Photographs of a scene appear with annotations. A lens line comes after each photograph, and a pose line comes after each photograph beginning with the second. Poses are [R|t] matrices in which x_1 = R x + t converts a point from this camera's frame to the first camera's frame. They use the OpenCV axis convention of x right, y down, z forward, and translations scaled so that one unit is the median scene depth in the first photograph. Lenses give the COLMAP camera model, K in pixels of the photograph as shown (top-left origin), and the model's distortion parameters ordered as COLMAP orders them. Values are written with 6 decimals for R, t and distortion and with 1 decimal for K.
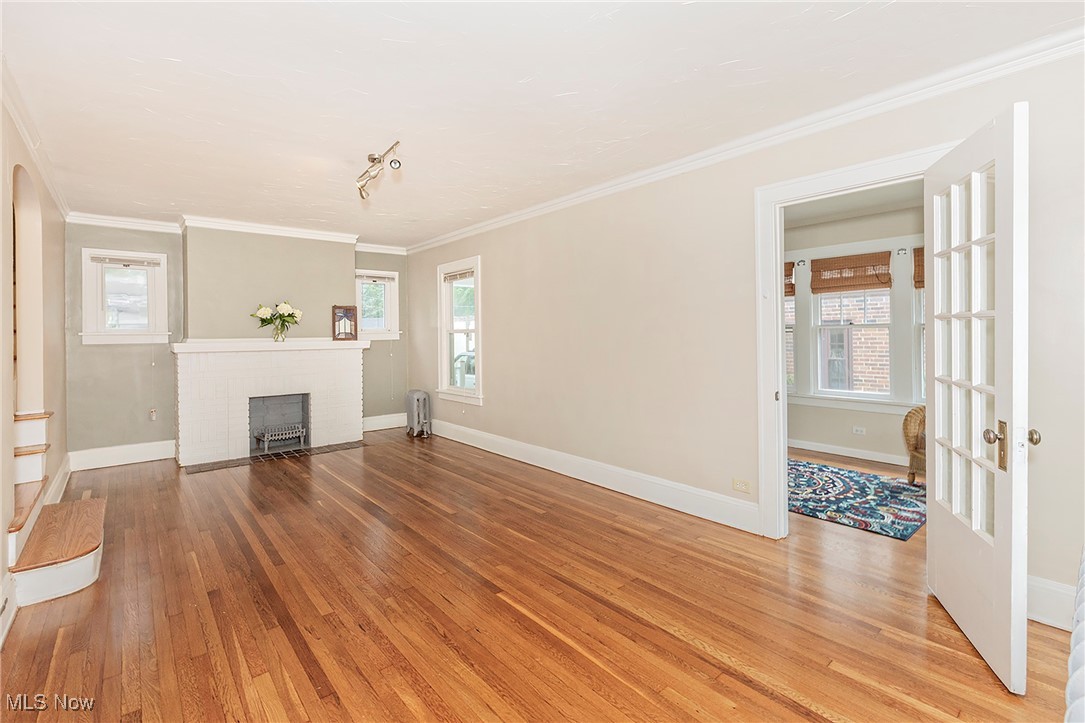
lens RADIAL K [[504.2, 0, 518.9], [0, 504.2, 344.1], [0, 0, 1]] dist [-0.002060, 0.000928]
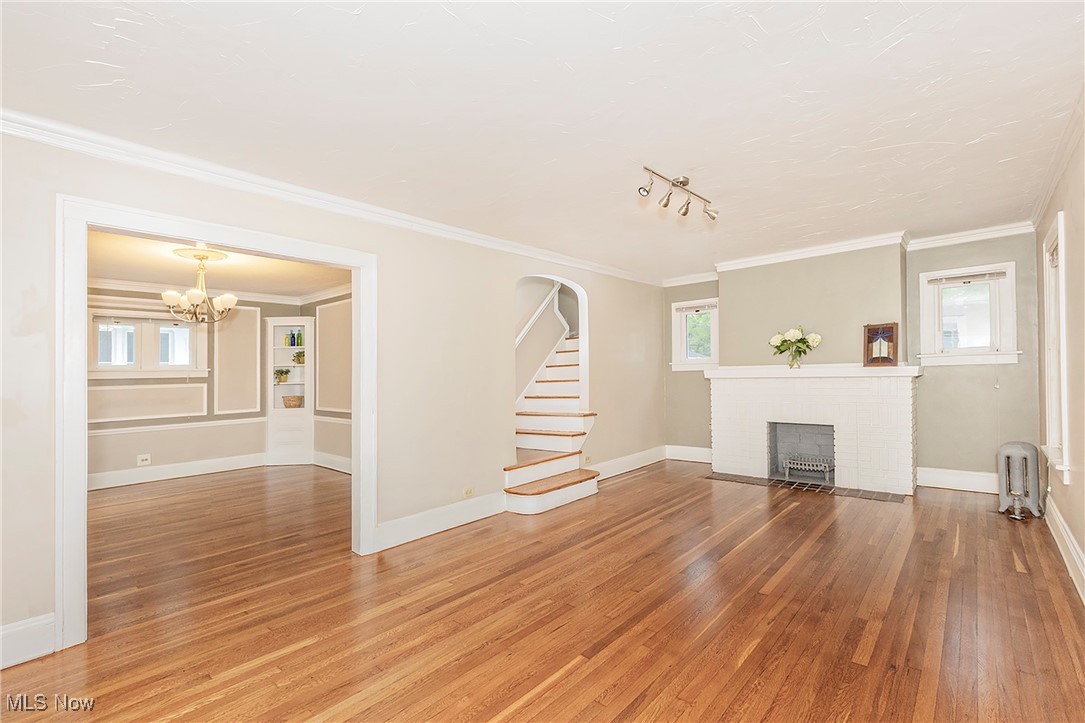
lens RADIAL K [[474.3, 0, 531.3], [0, 474.3, 367.8], [0, 0, 1]] dist [0.009074, -0.002695]
pose [[0.163815, 0.003601, -0.986484, 0.399264], [0.008477, 0.999951, 0.005058, -0.016900], [0.986455, -0.009191, 0.163777, 0.388180]]
